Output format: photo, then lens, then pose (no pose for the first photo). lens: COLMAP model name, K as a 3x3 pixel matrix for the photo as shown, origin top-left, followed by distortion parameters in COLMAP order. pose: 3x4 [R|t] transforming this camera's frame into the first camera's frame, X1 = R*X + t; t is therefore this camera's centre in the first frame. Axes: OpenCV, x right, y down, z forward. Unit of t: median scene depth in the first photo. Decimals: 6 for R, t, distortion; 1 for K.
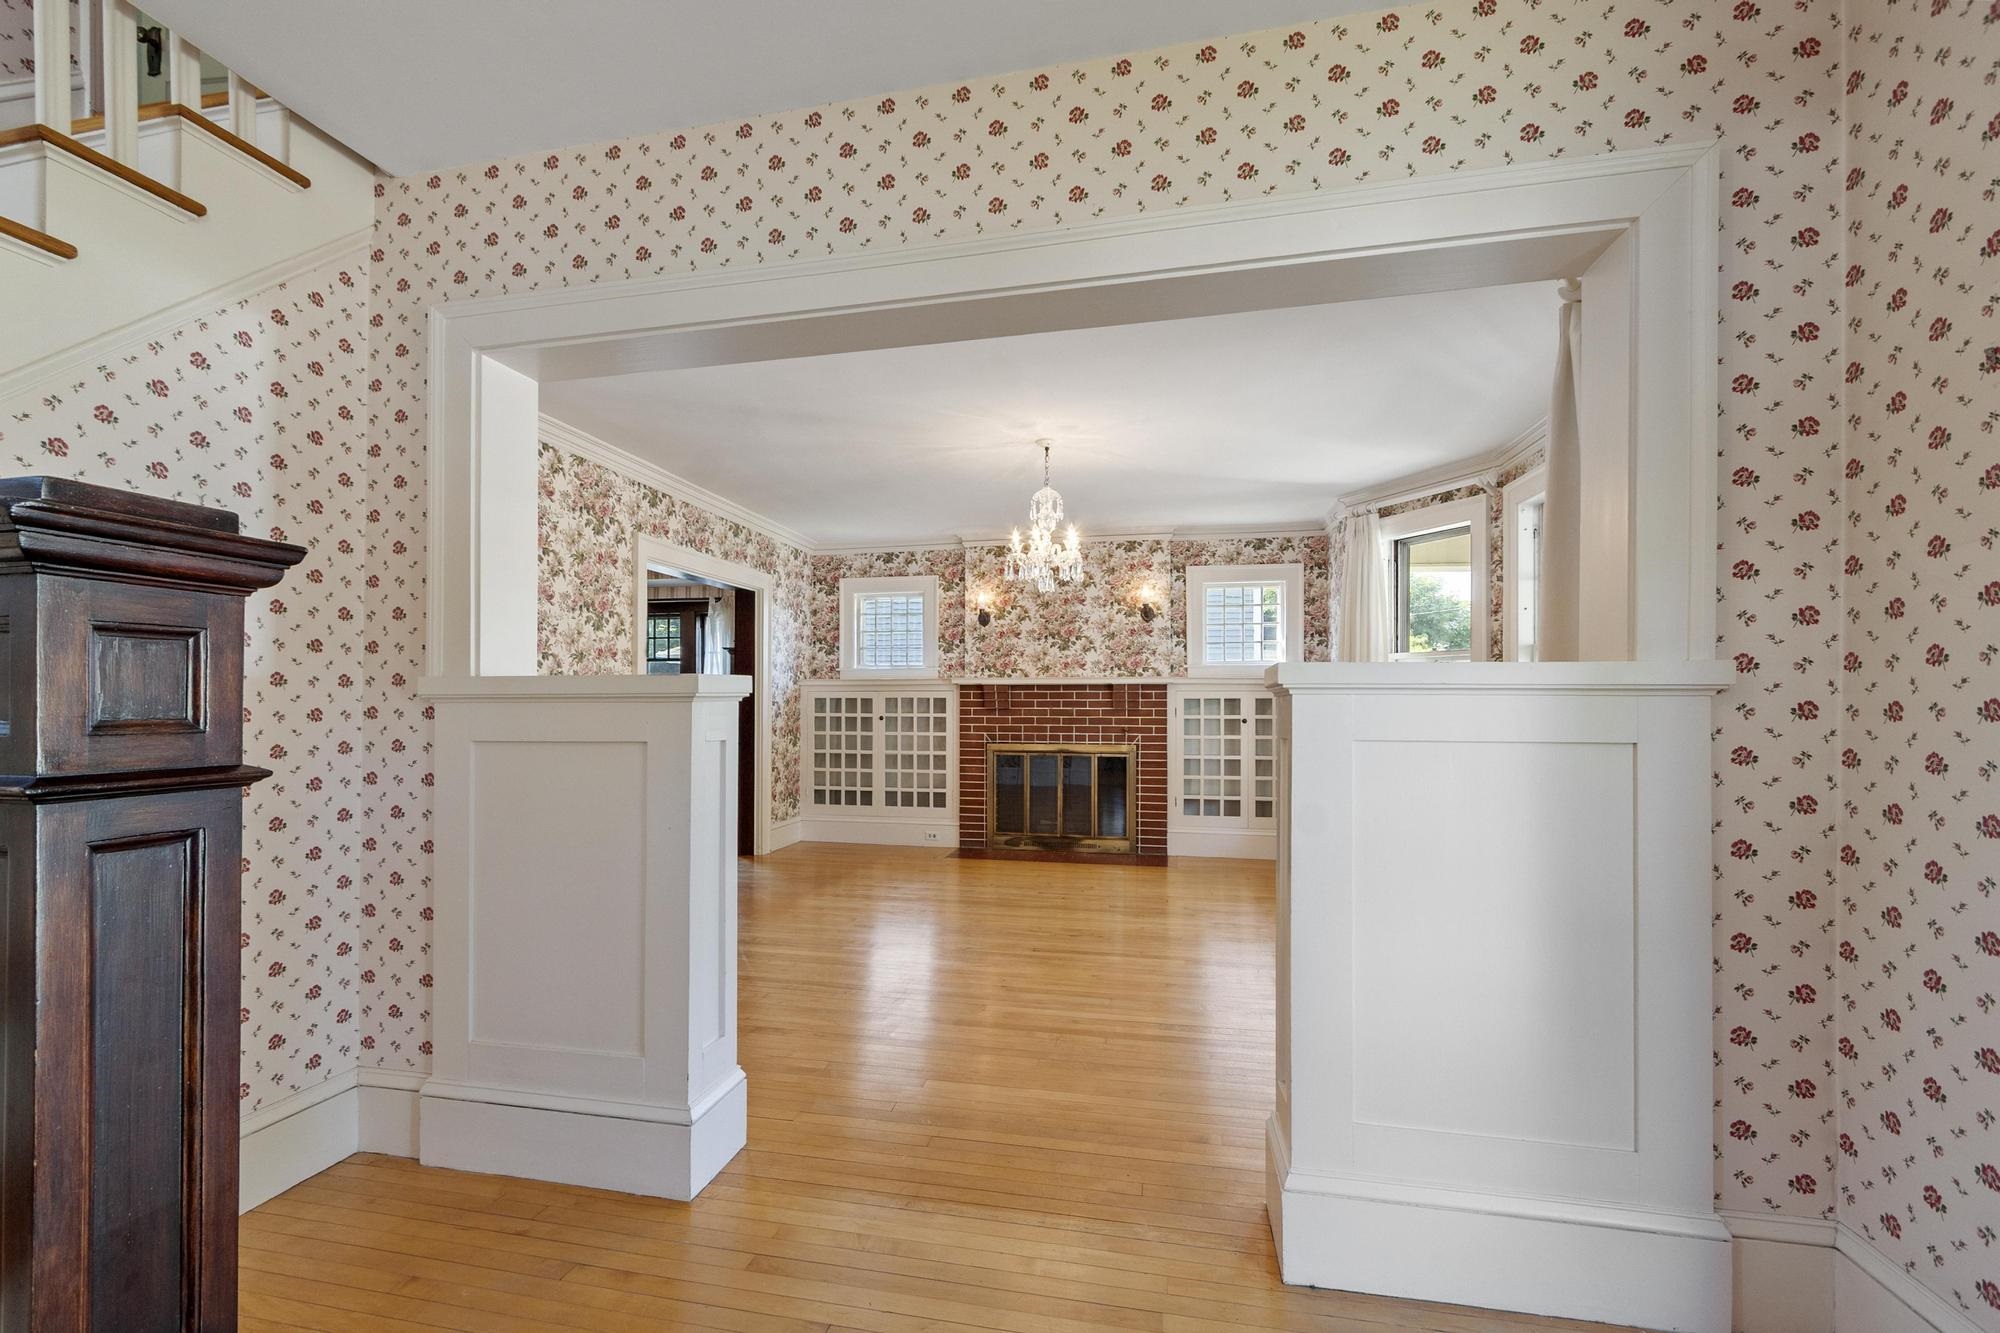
lens RADIAL K [[898.2, 0, 995.5], [0, 898.2, 709.3], [0, 0, 1]] dist [0.051705, -0.002039]
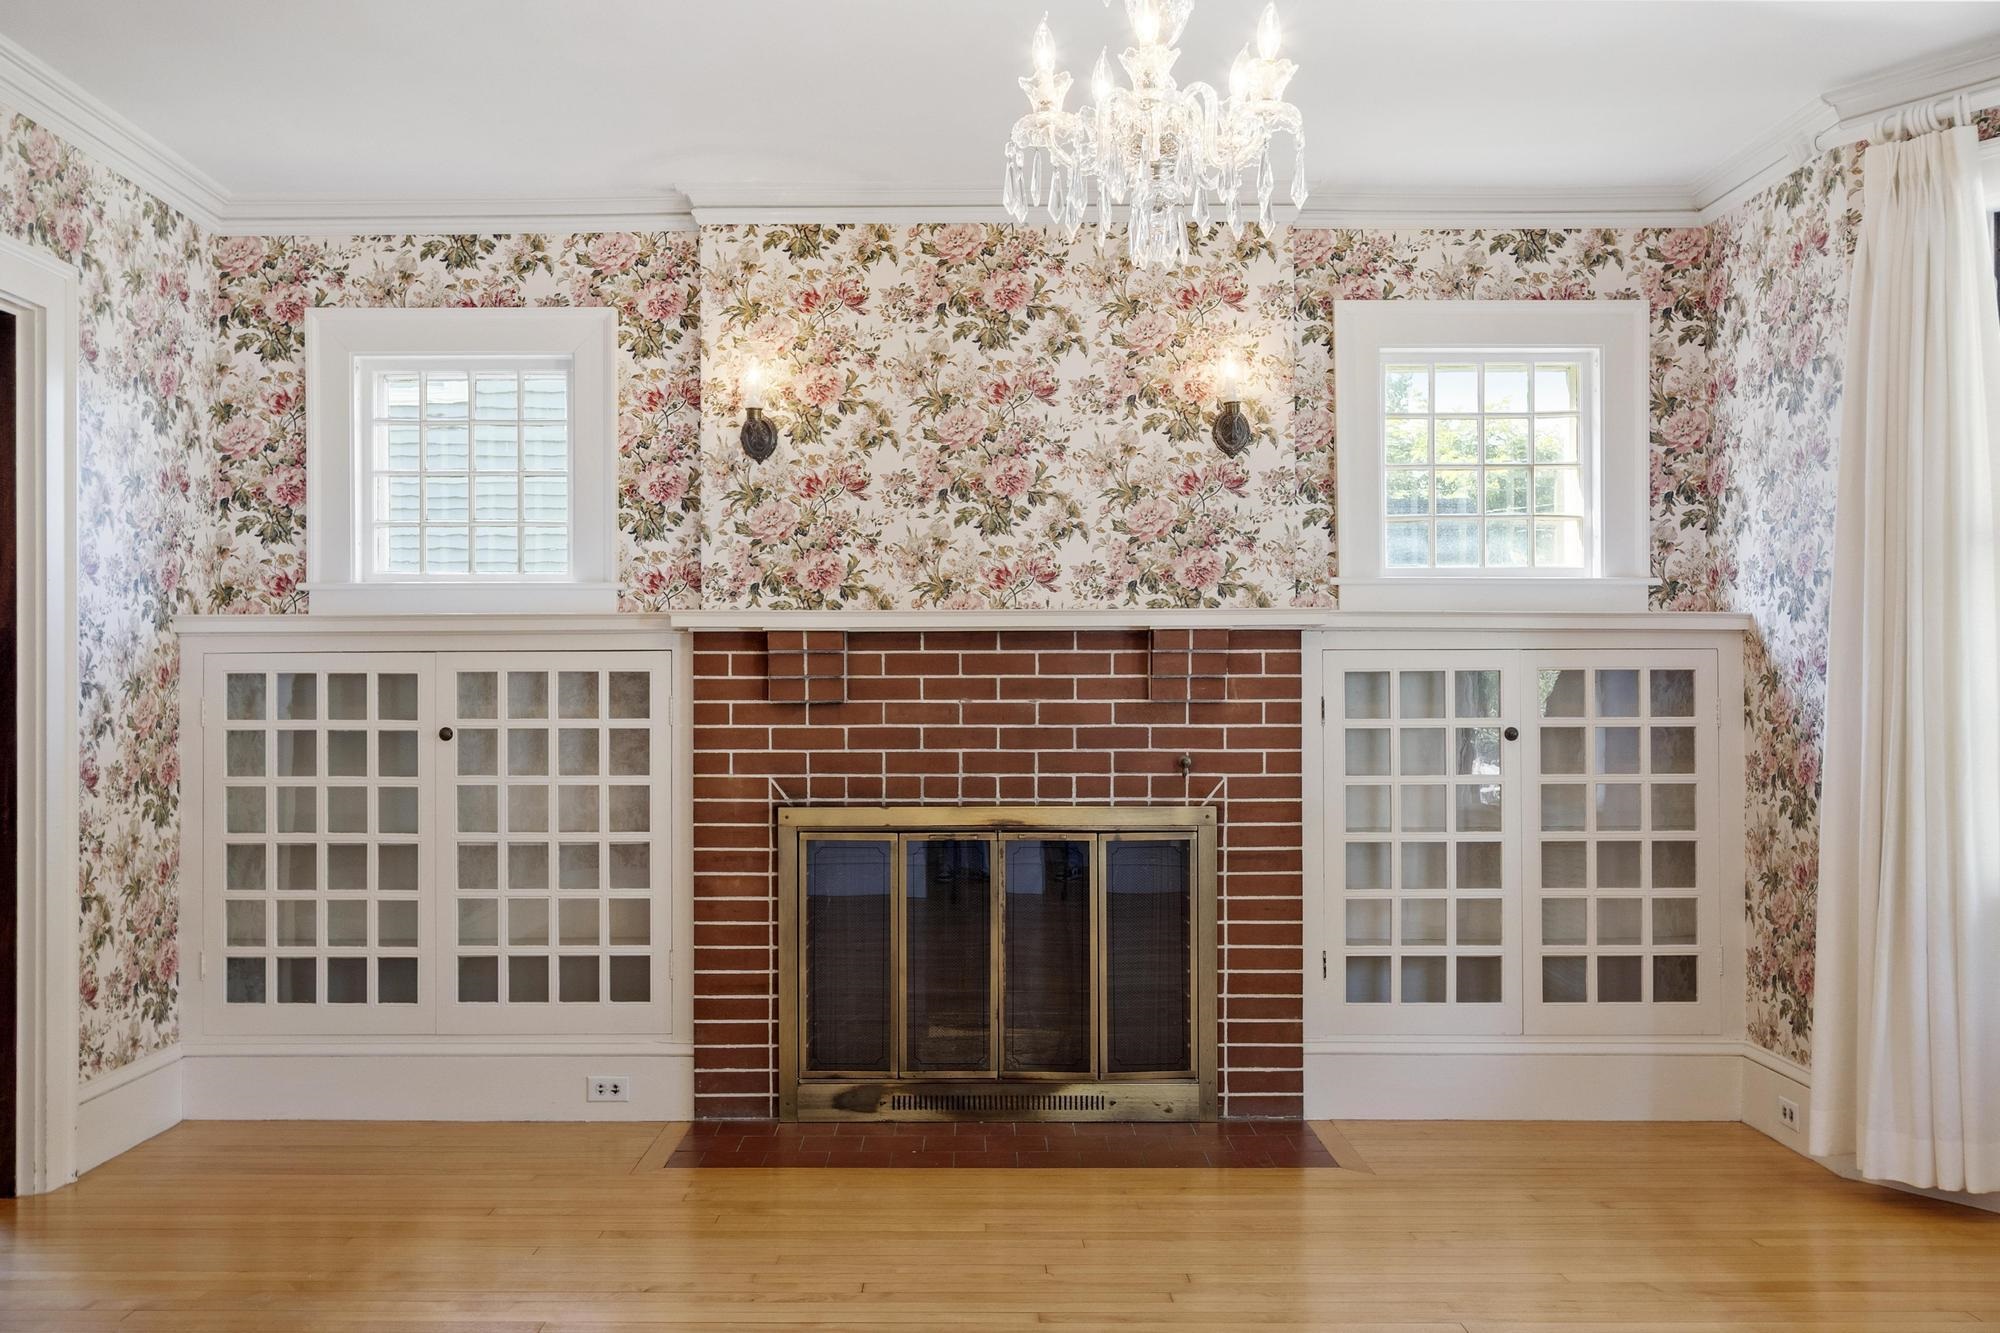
lens RADIAL K [[1828.1, 0, 973.3], [0, 1828.1, 706.4], [0, 0, 1]] dist [0.037883, 0.002652]
pose [[0.981040, -0.005097, 0.193736, -0.069585], [0.005714, 0.999980, -0.002628, 0.002633], [-0.193719, 0.003685, 0.981050, 0.316101]]
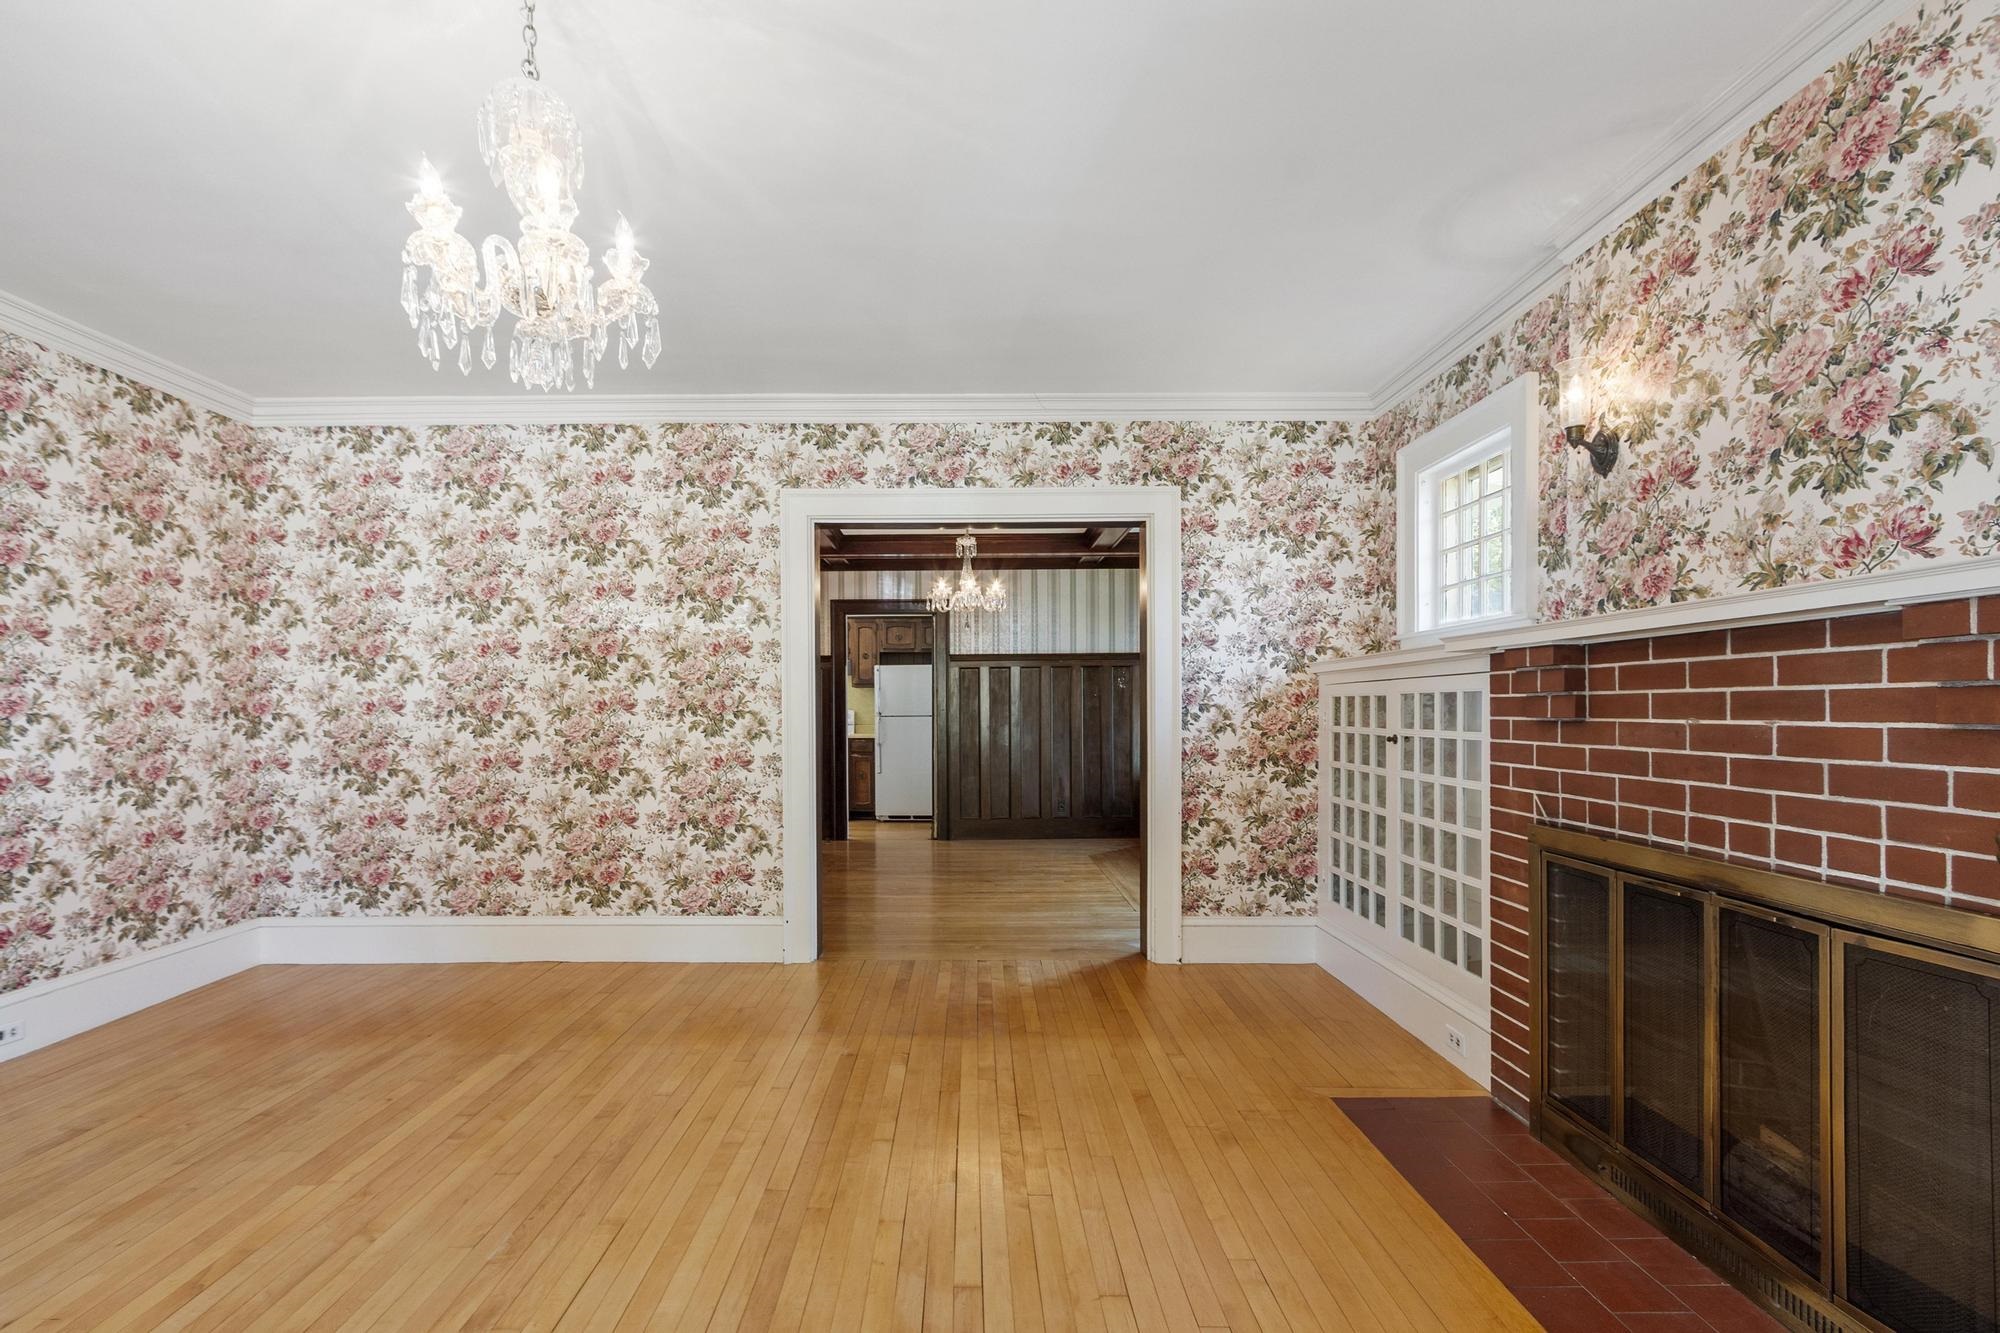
lens RADIAL K [[898.2, 0, 978.8], [0, 898.2, 707.5], [0, 0, 1]] dist [0.051705, -0.002039]
pose [[0.215696, -0.003159, -0.976456, 0.282999], [-0.005511, 0.999975, -0.004452, -0.002859], [0.976445, 0.006342, 0.215673, 0.719479]]
